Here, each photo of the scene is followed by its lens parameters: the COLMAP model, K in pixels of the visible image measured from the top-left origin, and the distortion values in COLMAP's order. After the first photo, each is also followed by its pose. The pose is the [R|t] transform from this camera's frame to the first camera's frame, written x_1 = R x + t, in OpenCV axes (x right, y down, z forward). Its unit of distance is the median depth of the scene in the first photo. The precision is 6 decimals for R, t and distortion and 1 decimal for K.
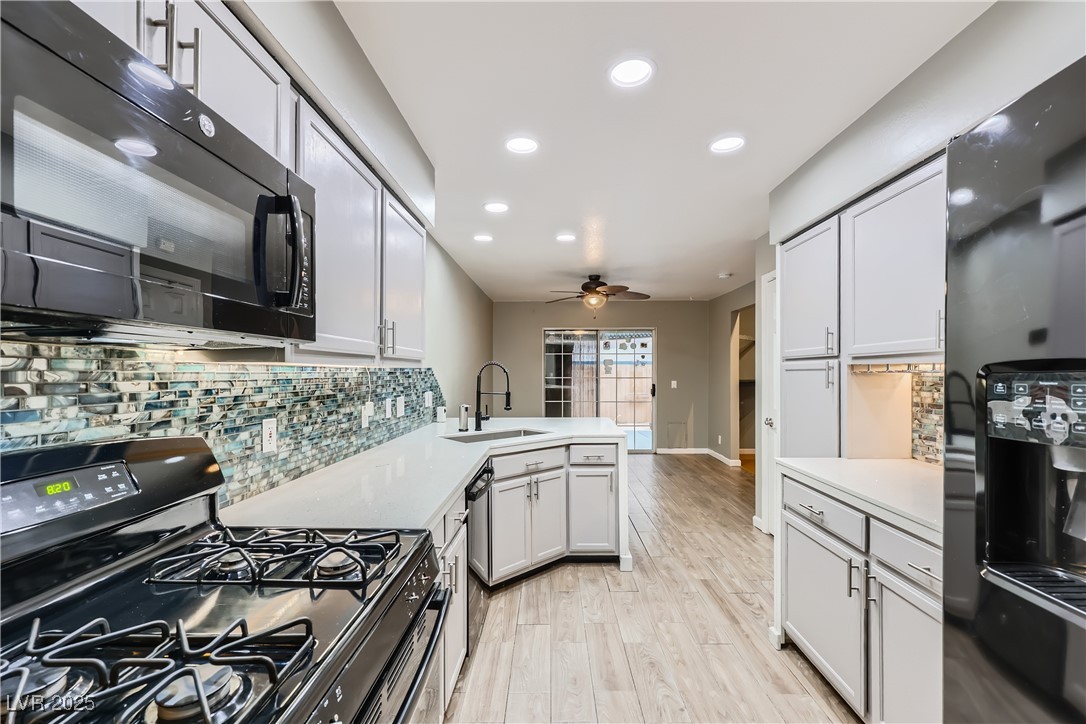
lens RADIAL K [[445.6, 0, 549.9], [0, 445.6, 371.5], [0, 0, 1]] dist [-0.000955, 0.001228]
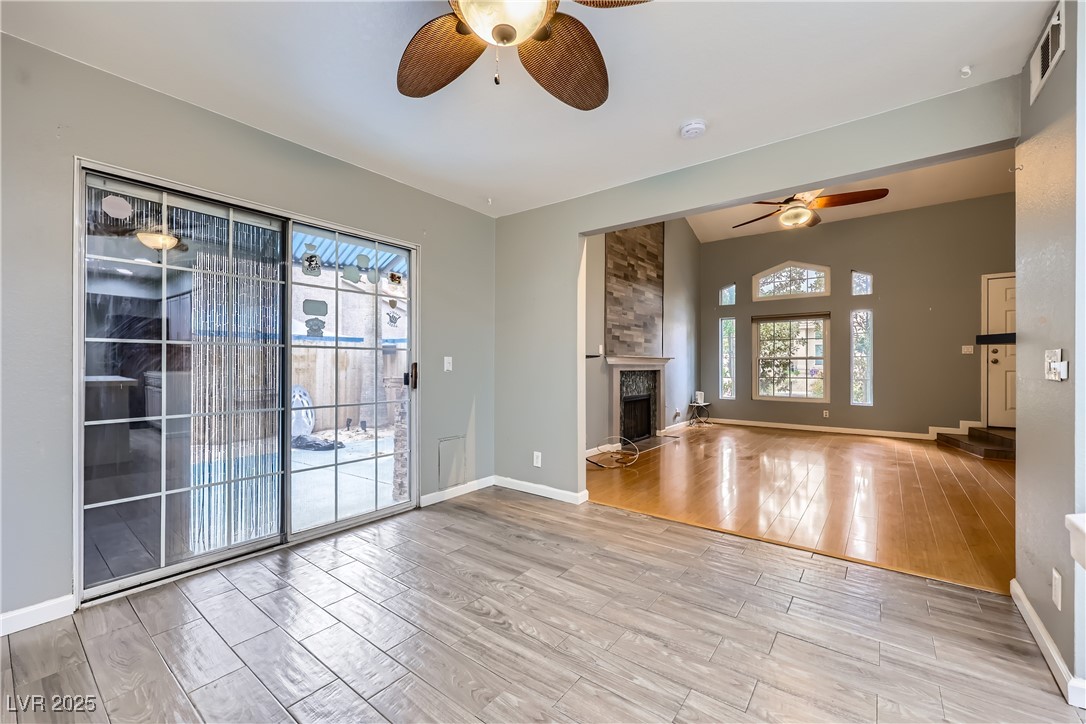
lens RADIAL K [[445.6, 0, 538.8], [0, 445.6, 362.9], [0, 0, 1]] dist [-0.000955, 0.001228]
pose [[0.608867, 0.003739, 0.793263, -0.231784], [-0.002354, 0.999993, -0.002906, 0.109963], [-0.793268, -0.000098, 0.608872, 2.260558]]
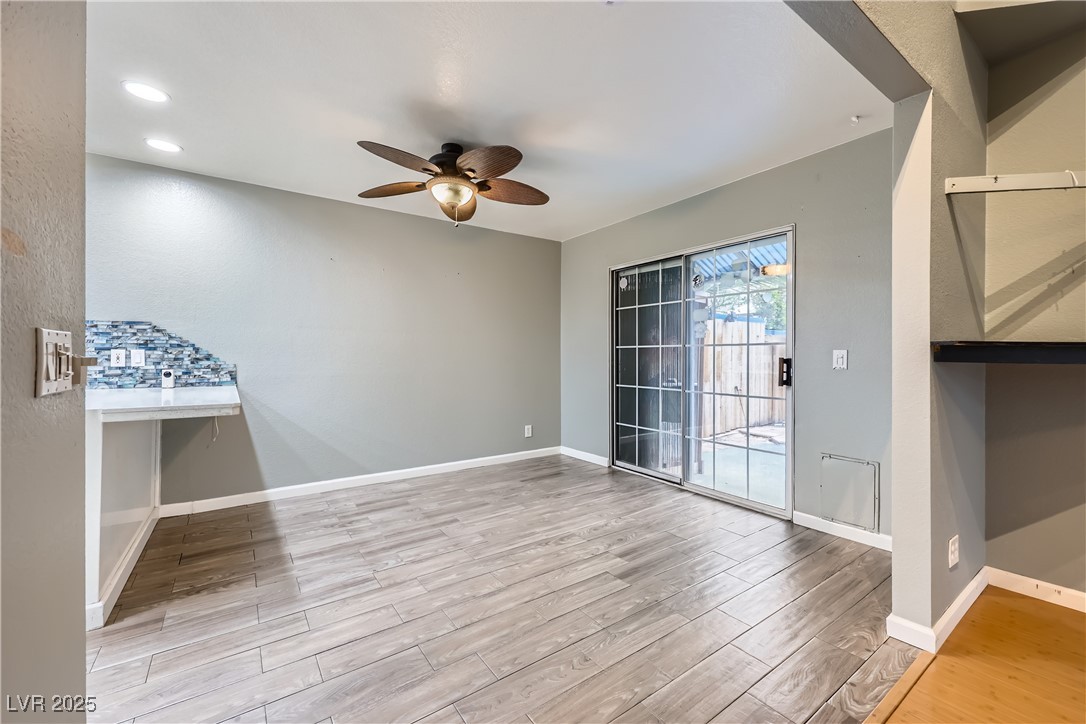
lens RADIAL K [[445.6, 0, 559.3], [0, 445.6, 361.2], [0, 0, 1]] dist [-0.000955, 0.001228]
pose [[0.592915, 0.009829, -0.805205, 1.659128], [-0.003864, 0.999949, 0.009360, 0.105179], [0.805256, -0.002438, 0.592922, 2.136408]]
